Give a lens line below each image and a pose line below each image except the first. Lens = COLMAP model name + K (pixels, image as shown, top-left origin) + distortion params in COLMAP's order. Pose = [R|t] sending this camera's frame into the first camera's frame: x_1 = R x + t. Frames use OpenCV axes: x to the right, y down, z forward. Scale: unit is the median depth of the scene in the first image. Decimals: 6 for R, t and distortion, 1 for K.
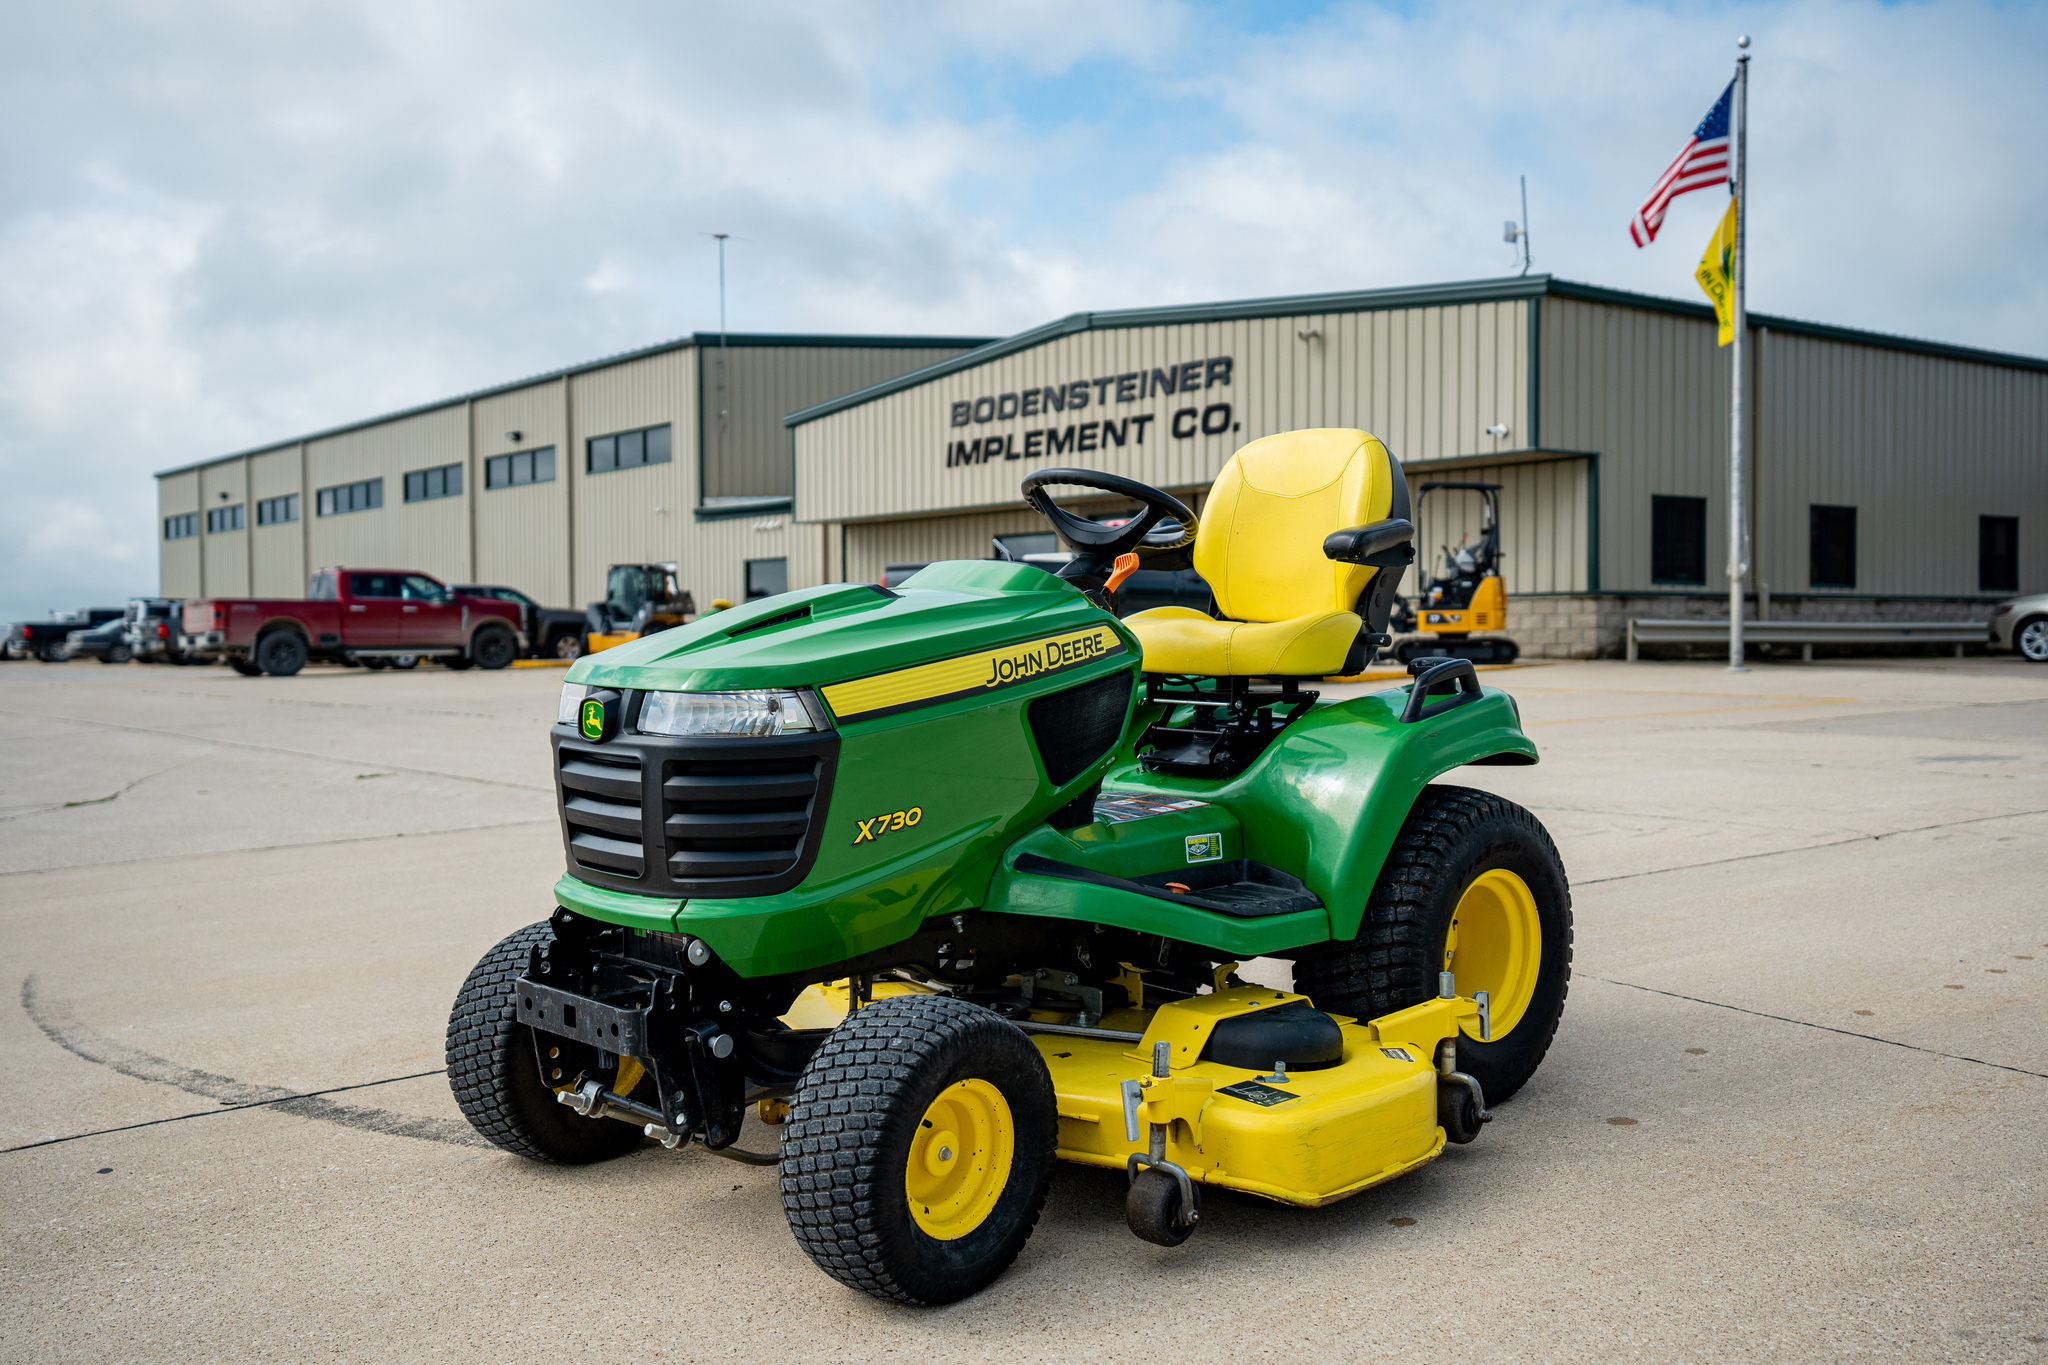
lens RADIAL K [[1928.5, 0, 1024.0], [0, 1928.5, 682.5], [0, 0, 1]] dist [0.052473, 0.005376]
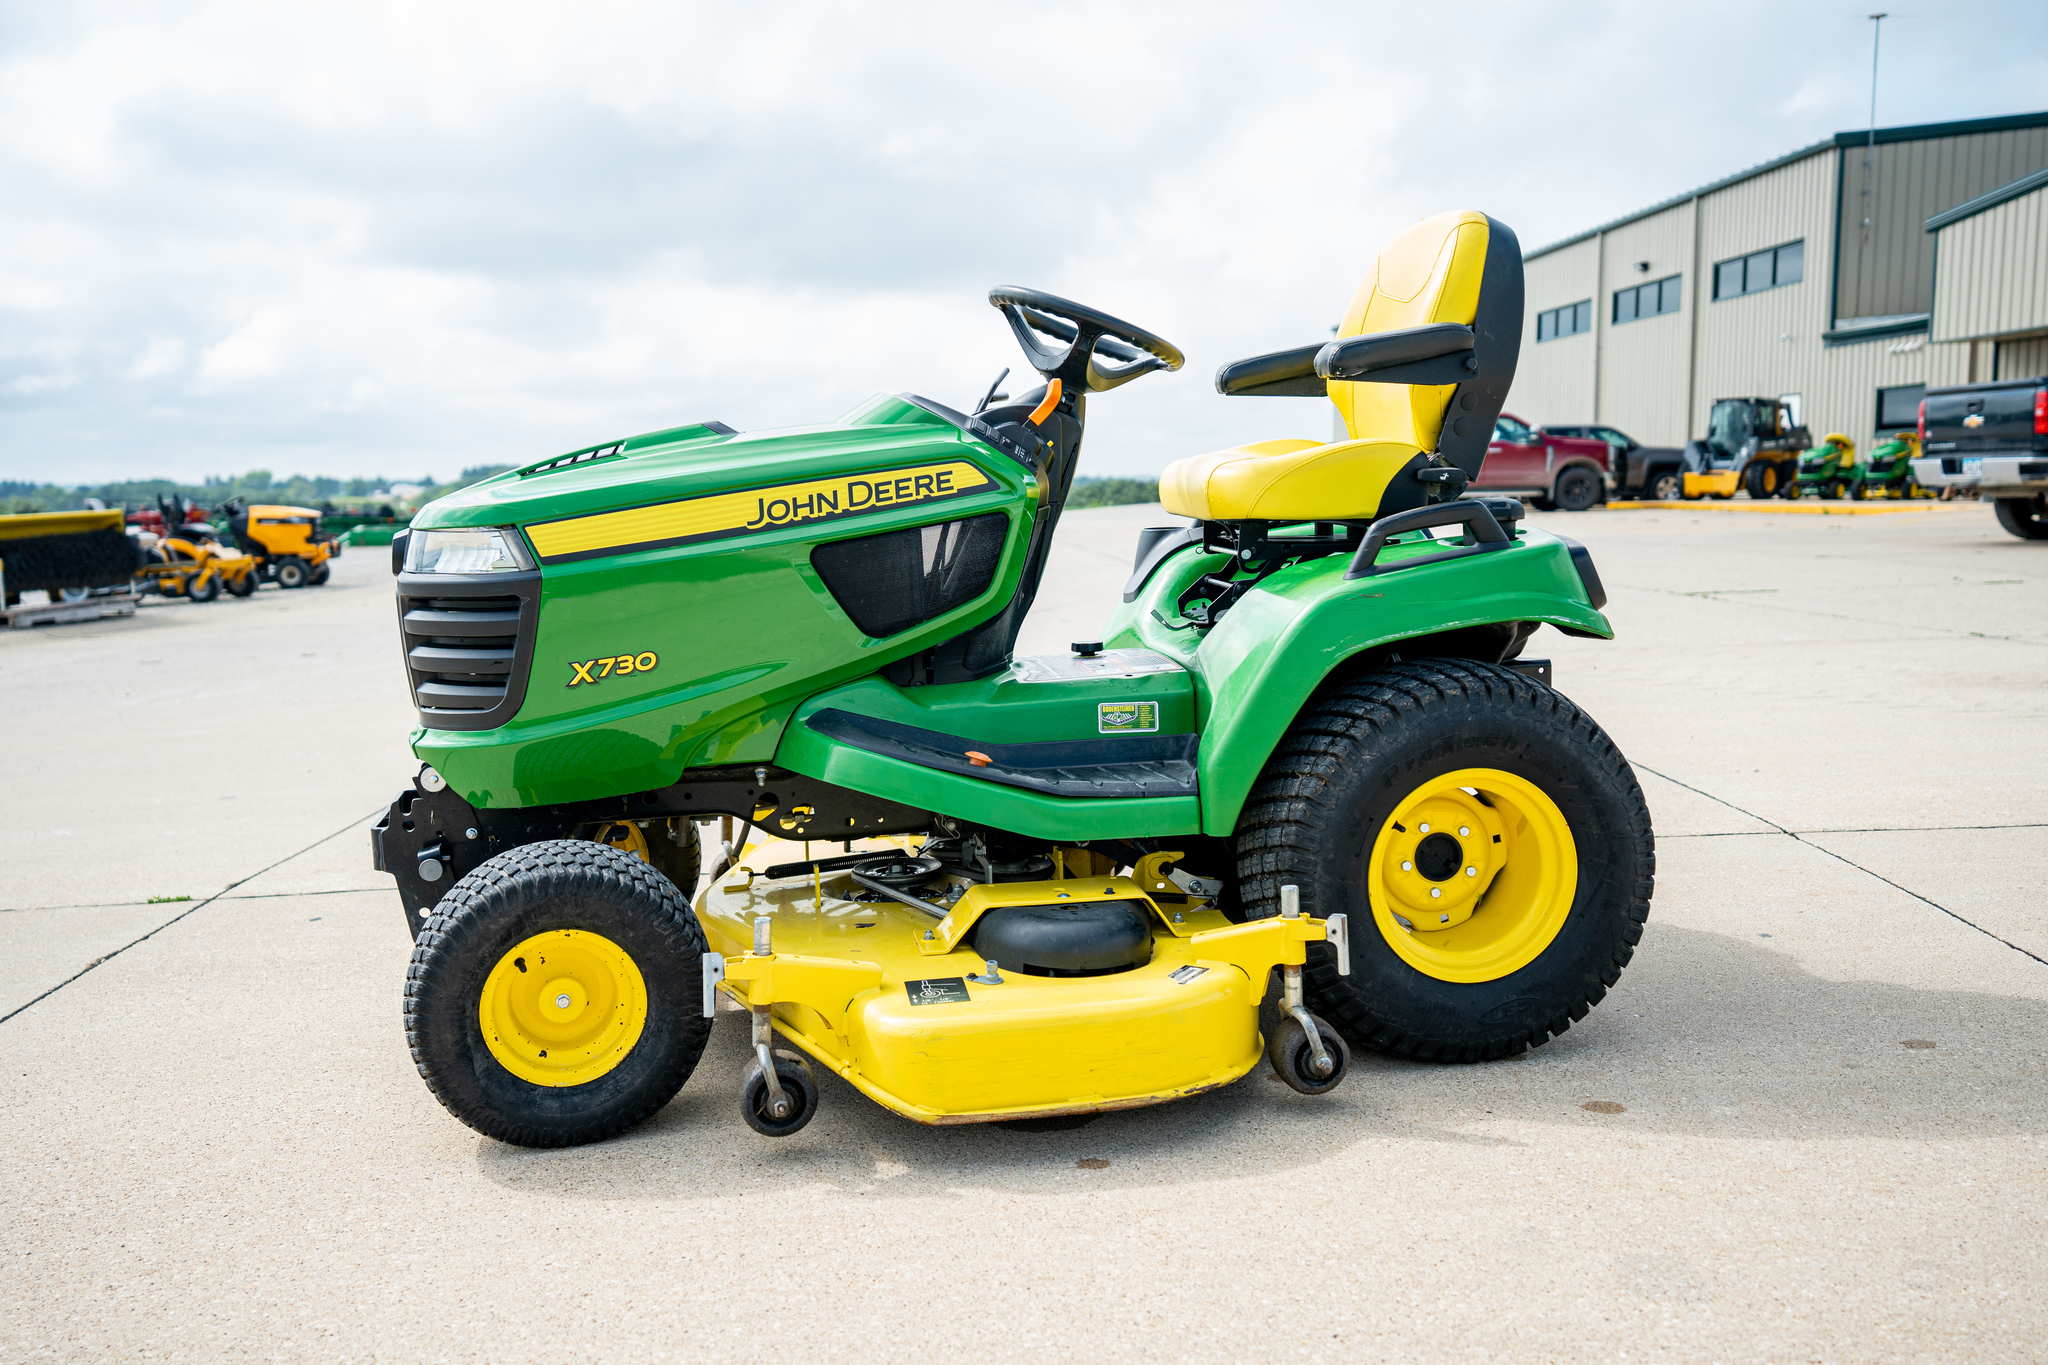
lens RADIAL K [[1938.7, 0, 1024.0], [0, 1938.7, 682.5], [0, 0, 1]] dist [0.060850, 0.024775]
pose [[0.824153, 0.054216, -0.563766, 0.071672], [-0.008515, 0.996481, 0.083382, -0.000362], [0.566303, -0.063919, 0.821715, 0.033121]]
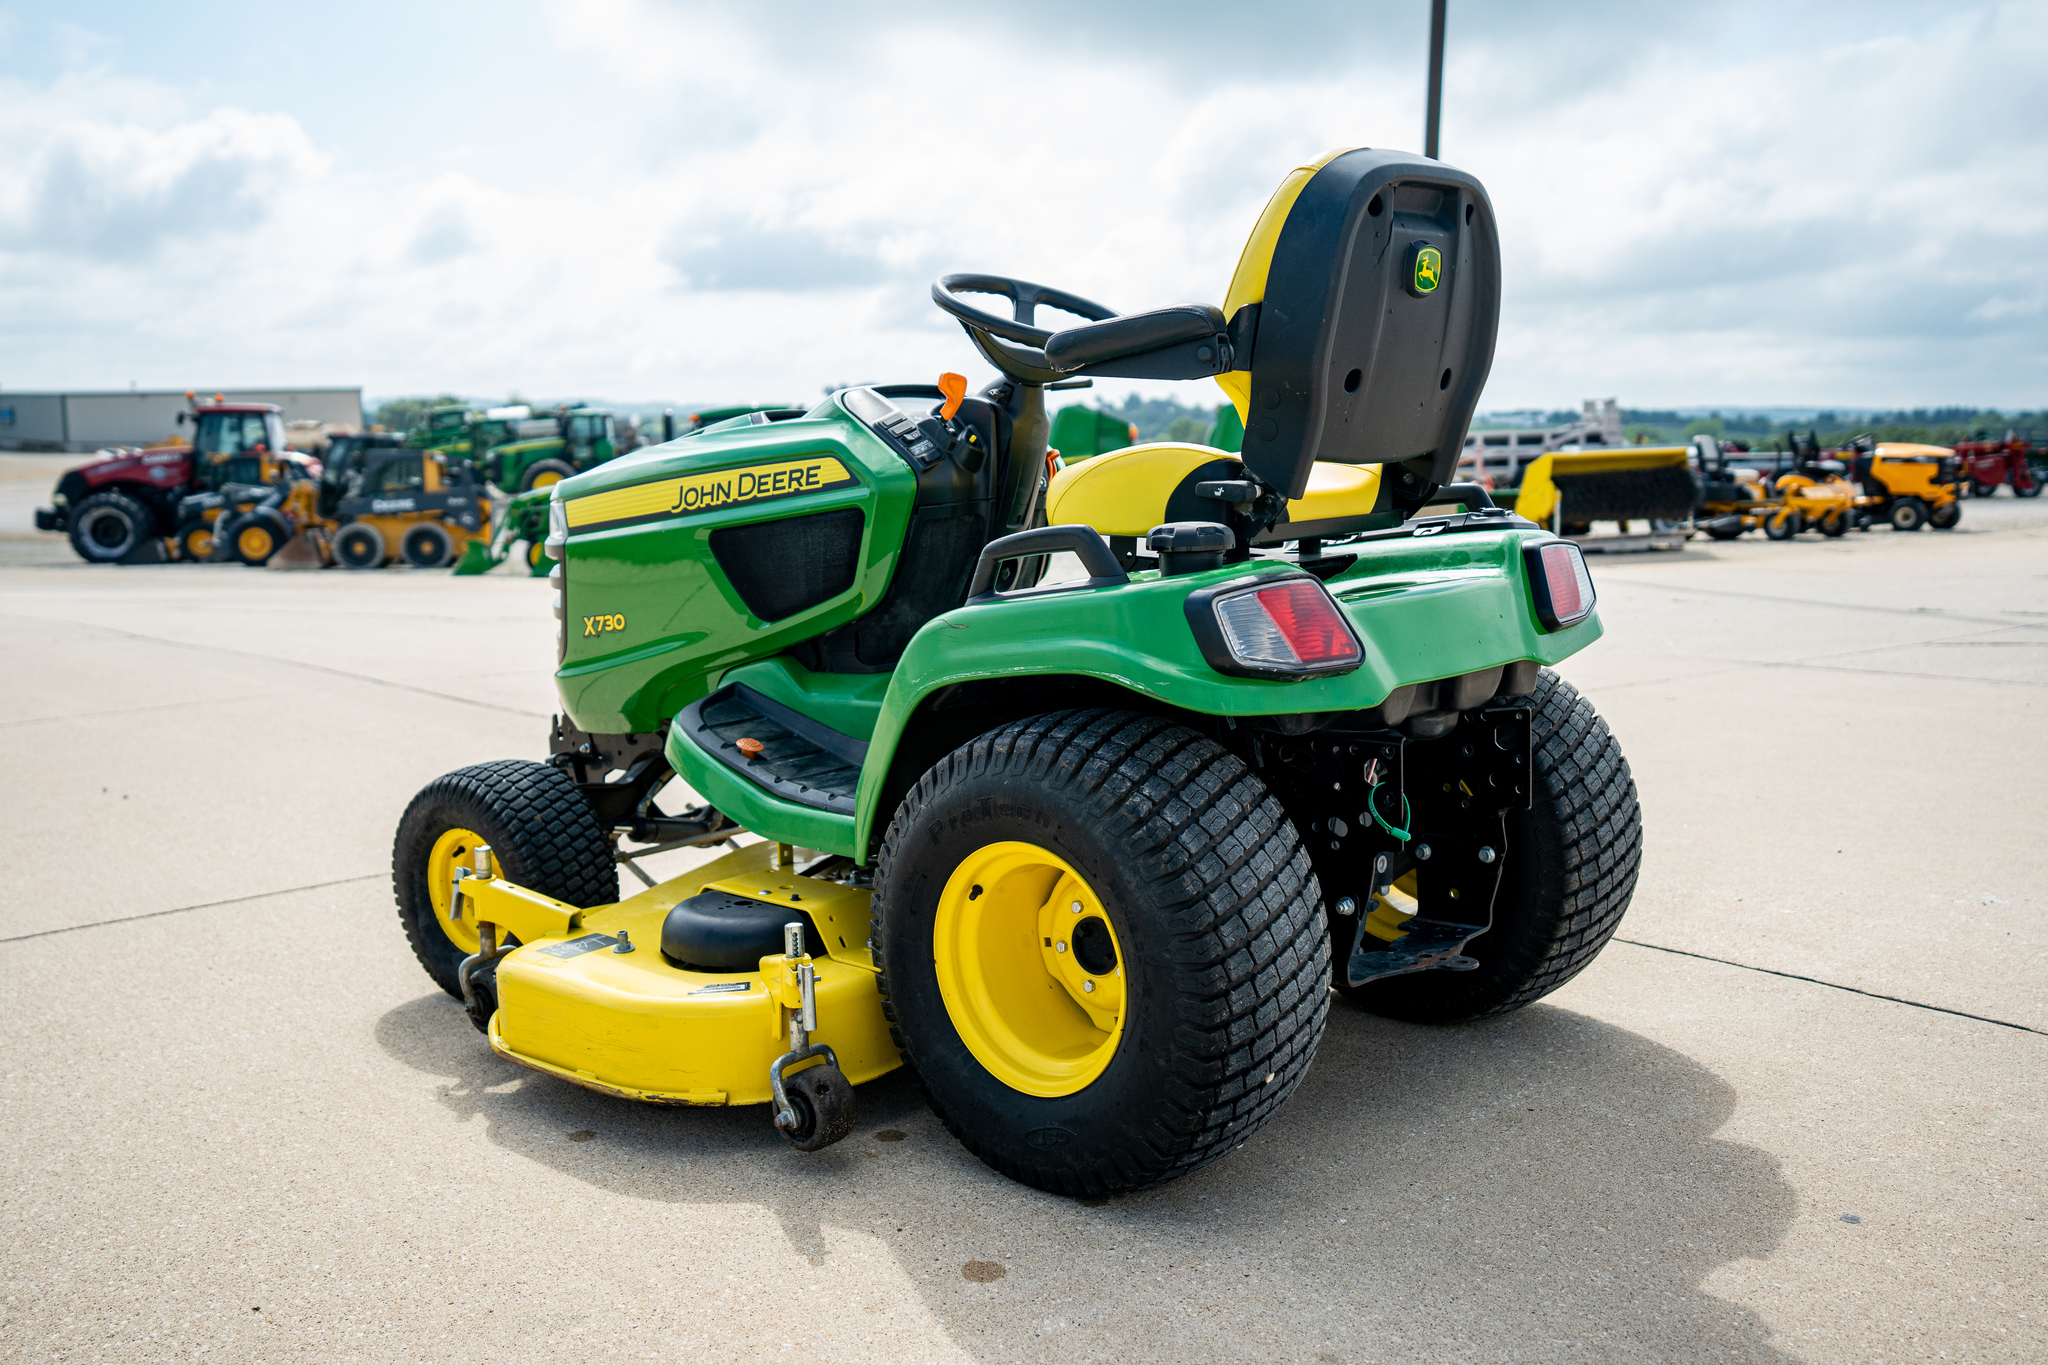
lens RADIAL K [[1928.5, 0, 1024.0], [0, 1928.5, 682.5], [0, 0, 1]] dist [0.052473, 0.005376]
pose [[0.060255, 0.141403, -0.988117, 0.118888], [-0.031316, 0.989696, 0.139719, -0.006733], [0.997692, 0.022525, 0.064062, 0.127855]]
